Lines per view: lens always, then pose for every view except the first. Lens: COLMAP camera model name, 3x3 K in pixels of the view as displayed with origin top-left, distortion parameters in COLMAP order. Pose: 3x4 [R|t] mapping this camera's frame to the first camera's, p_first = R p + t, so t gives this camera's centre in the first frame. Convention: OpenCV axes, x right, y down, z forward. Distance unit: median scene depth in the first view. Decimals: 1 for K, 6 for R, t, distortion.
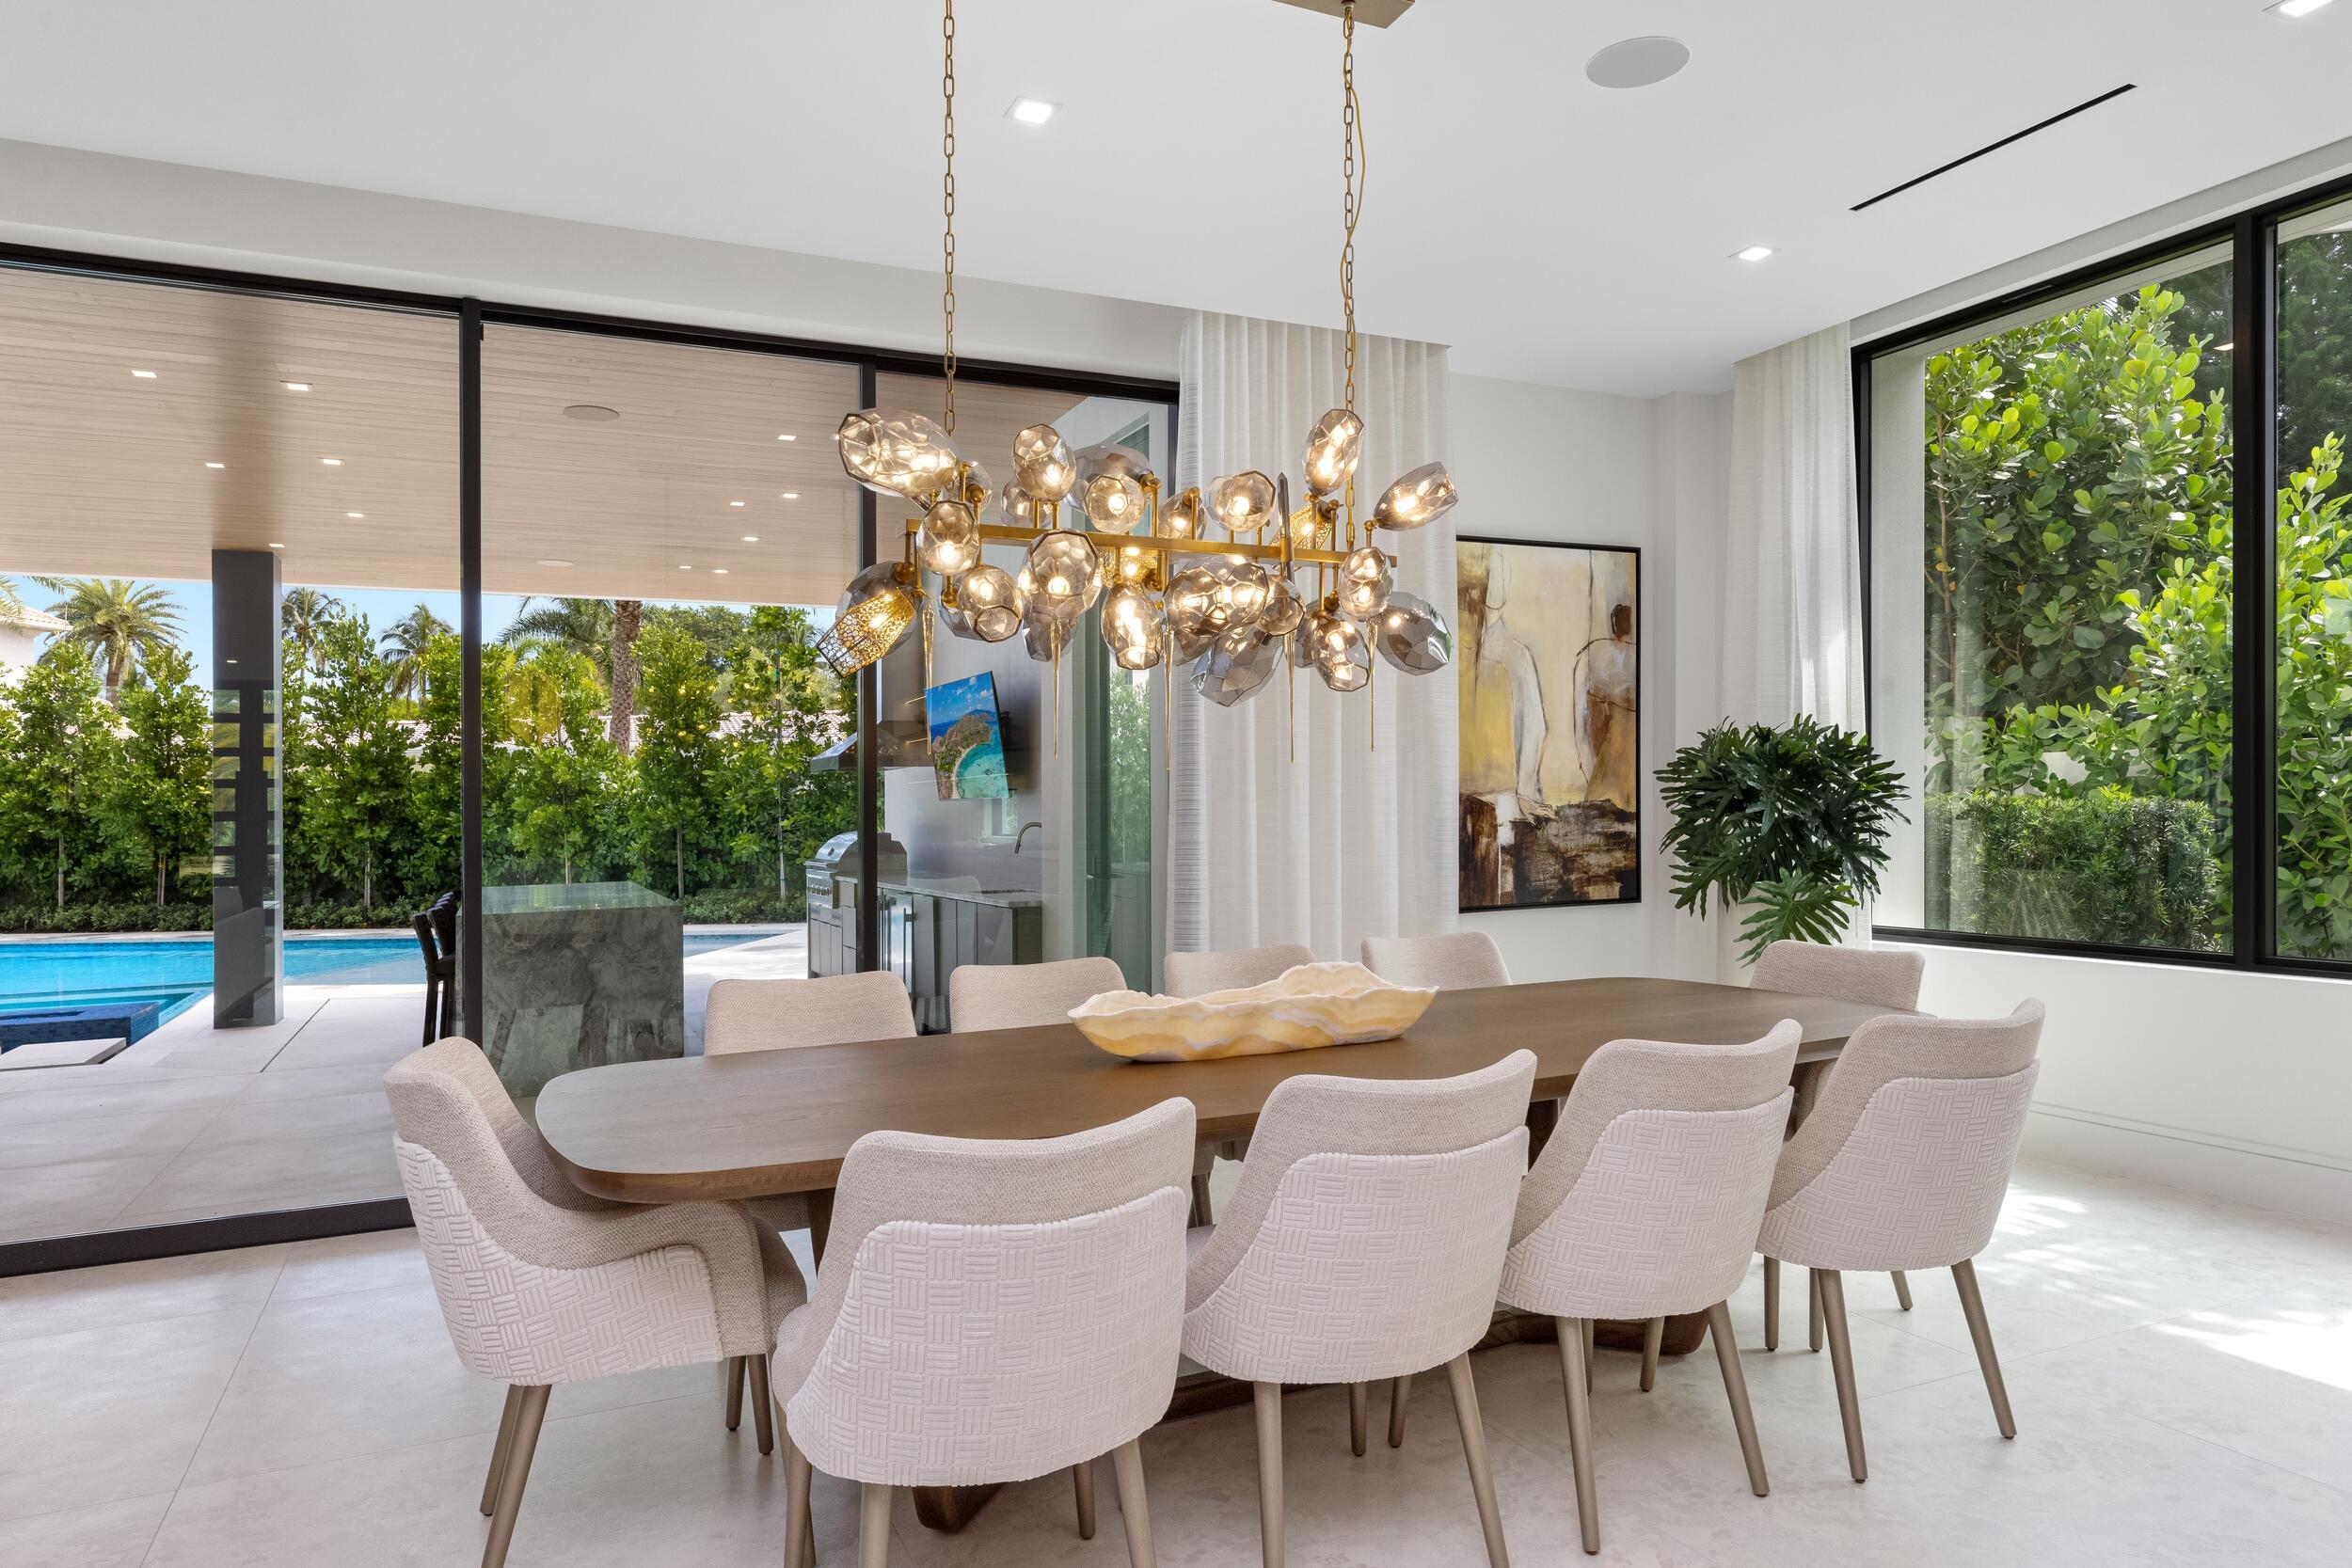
lens RADIAL K [[1468.1, 0, 1182.4], [0, 1468.1, 787.2], [0, 0, 1]] dist [0.008104, 0.002569]
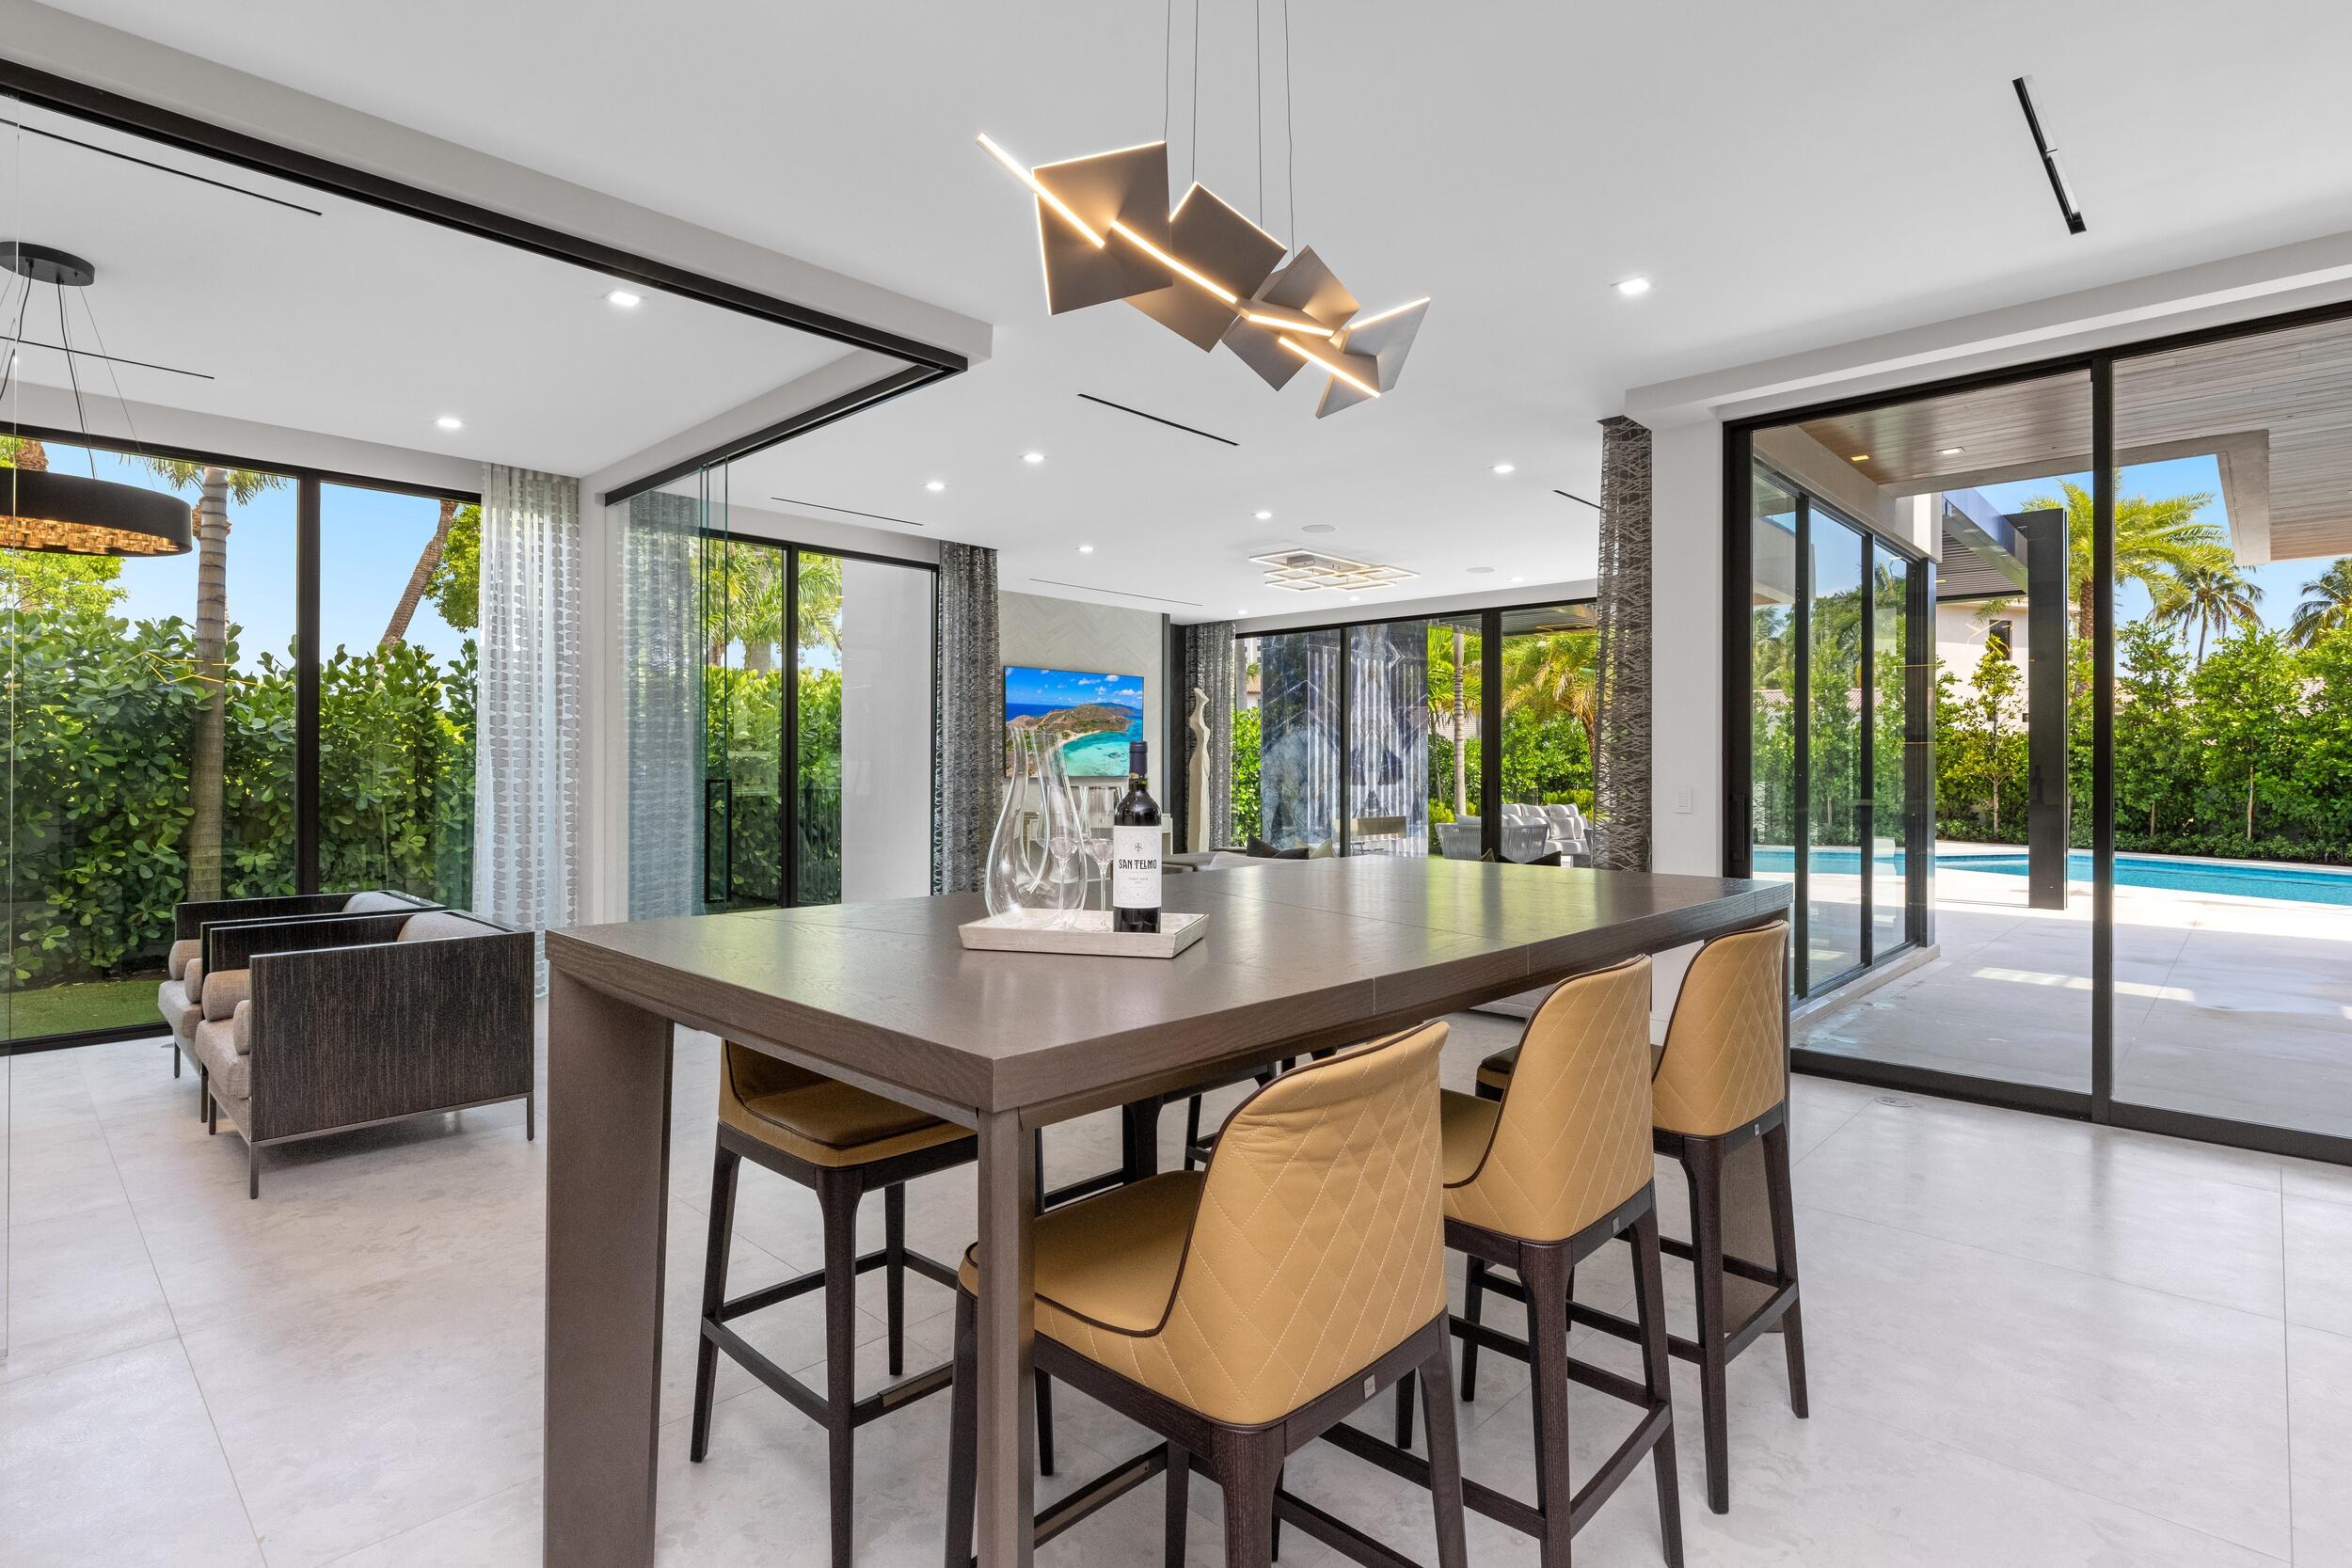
lens RADIAL K [[1127.9, 0, 1171.6], [0, 1127.9, 759.5], [0, 0, 1]] dist [-0.002800, 0.000140]
pose [[0.358841, 0.014047, -0.933293, -0.316794], [0.001912, 0.999874, 0.015784, 0.002308], [0.933397, -0.007448, 0.358769, -0.155725]]
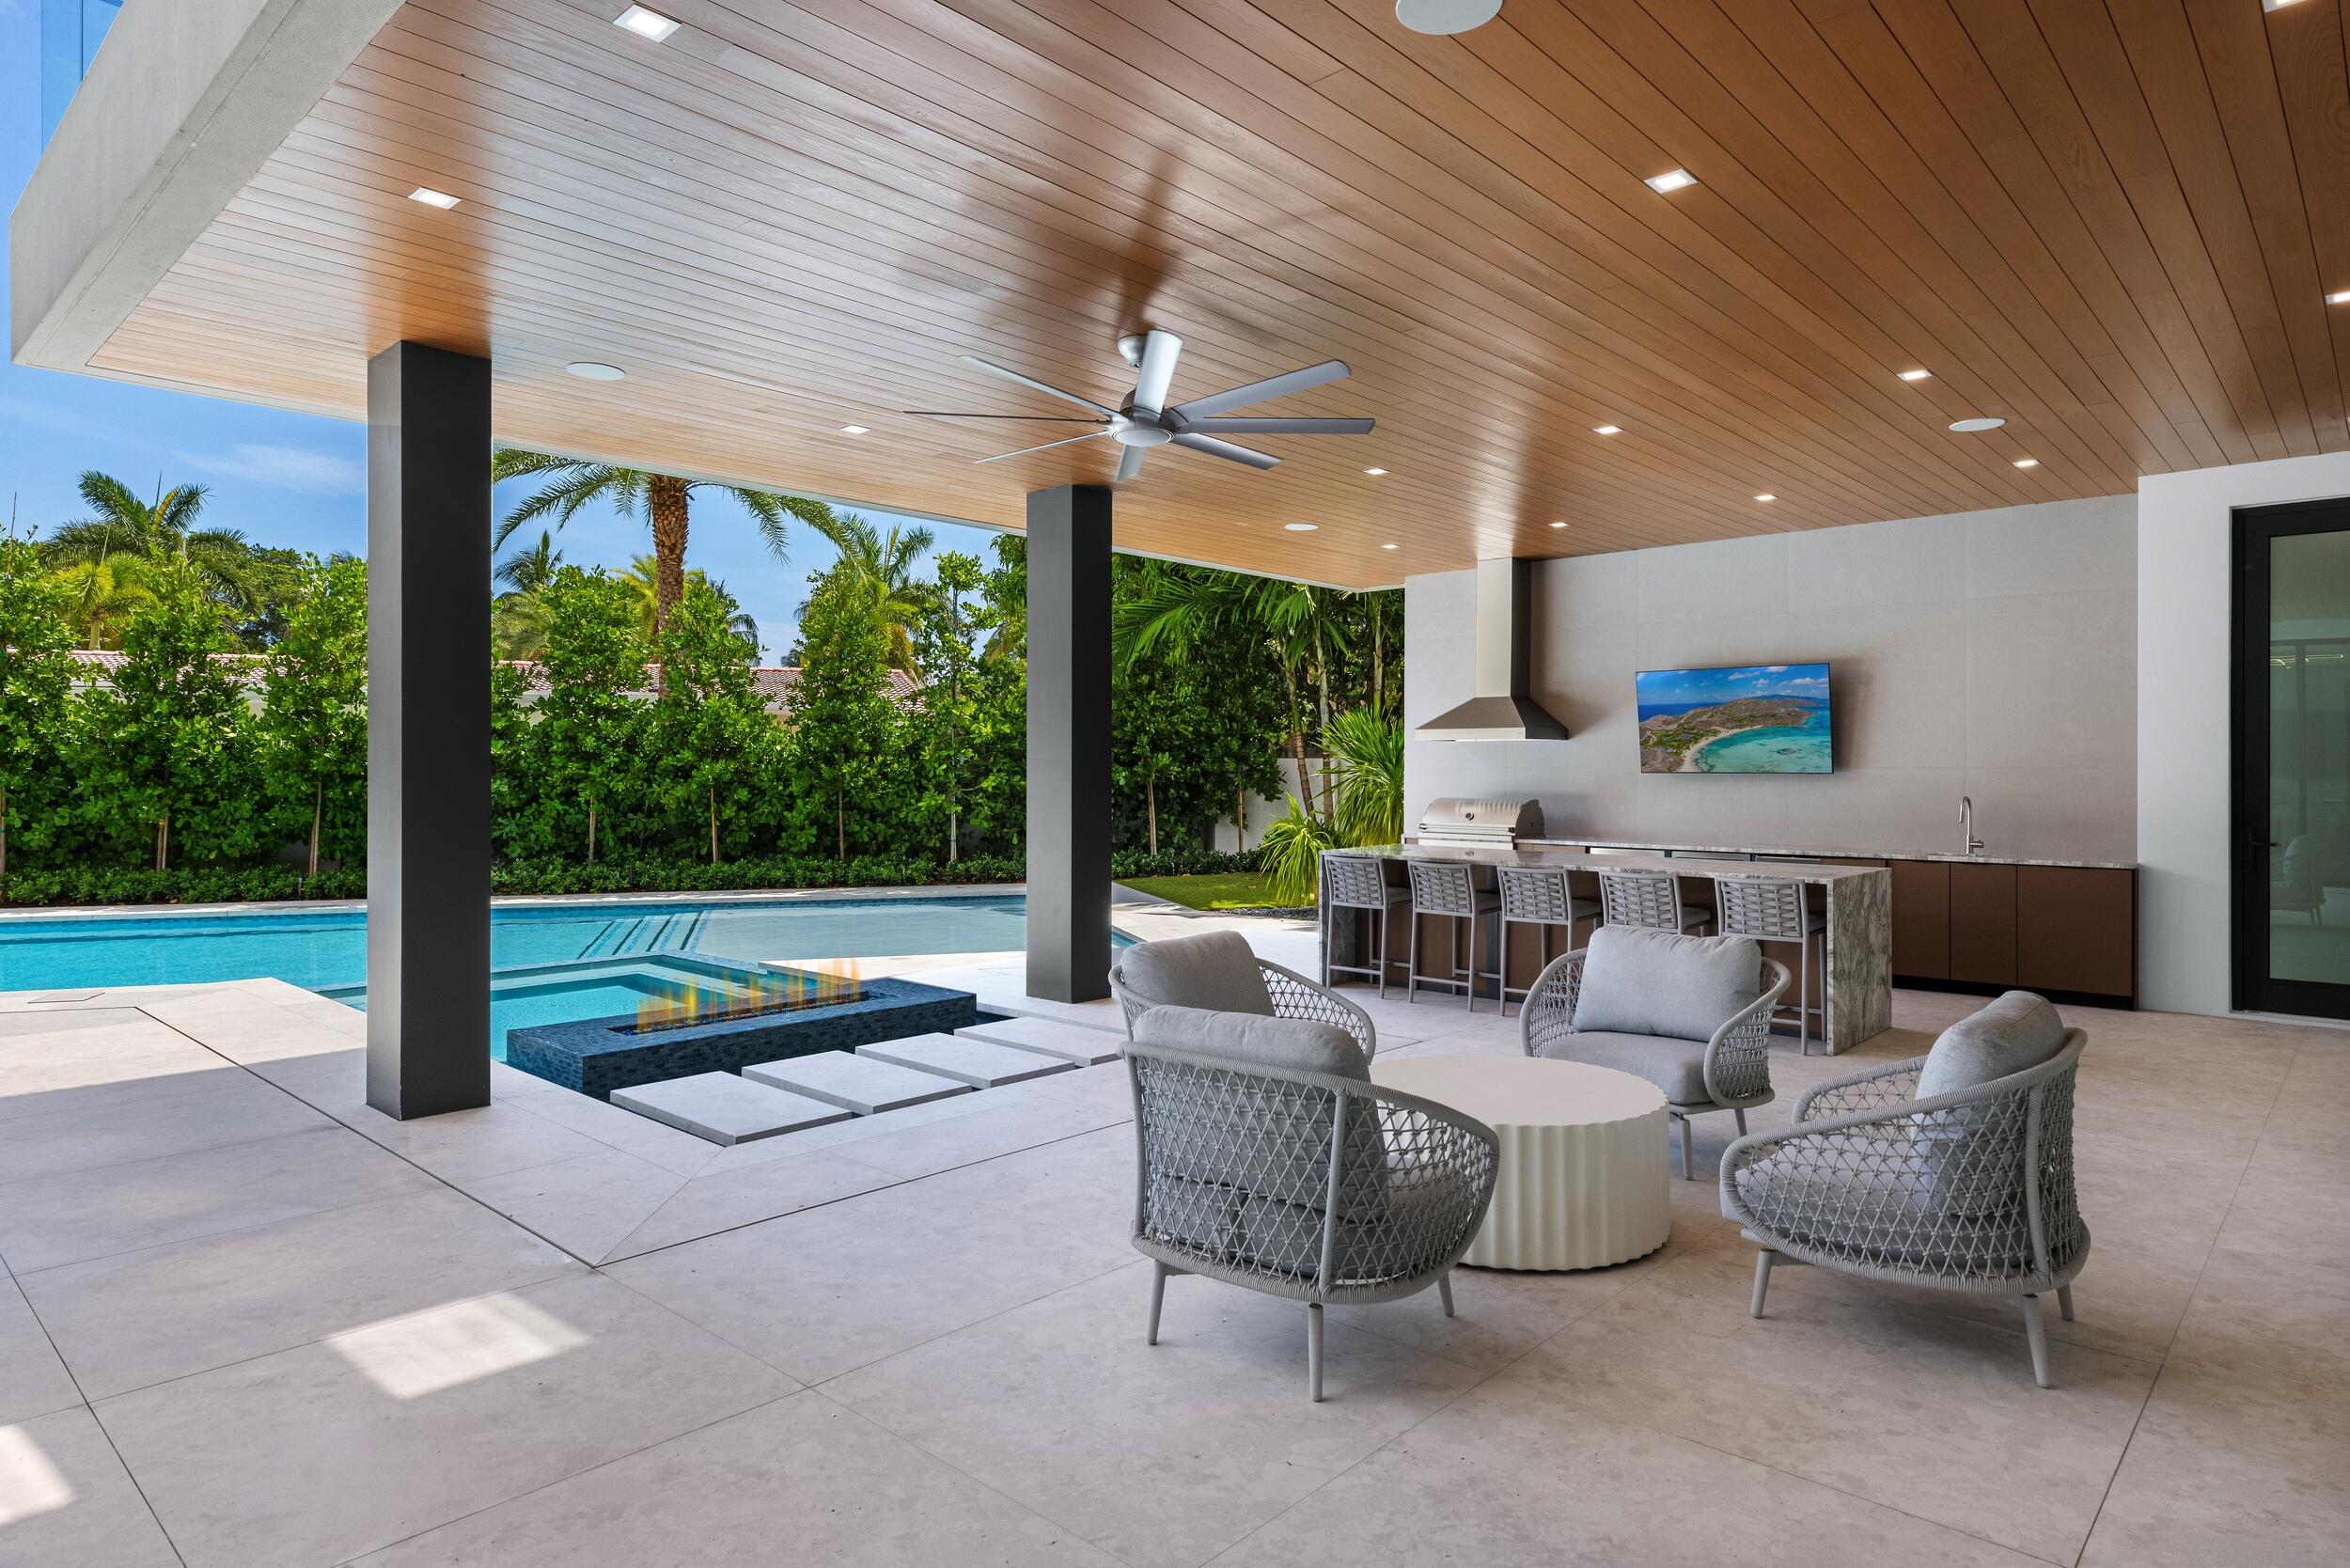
lens RADIAL K [[1334.1, 0, 1177.1], [0, 1334.1, 778.2], [0, 0, 1]] dist [0.007212, 0.000804]
pose [[0.924978, 0.017244, 0.379629, -0.494815], [-0.023973, 0.999628, 0.013005, 0.005816], [-0.379263, -0.021130, 0.925047, 0.108695]]
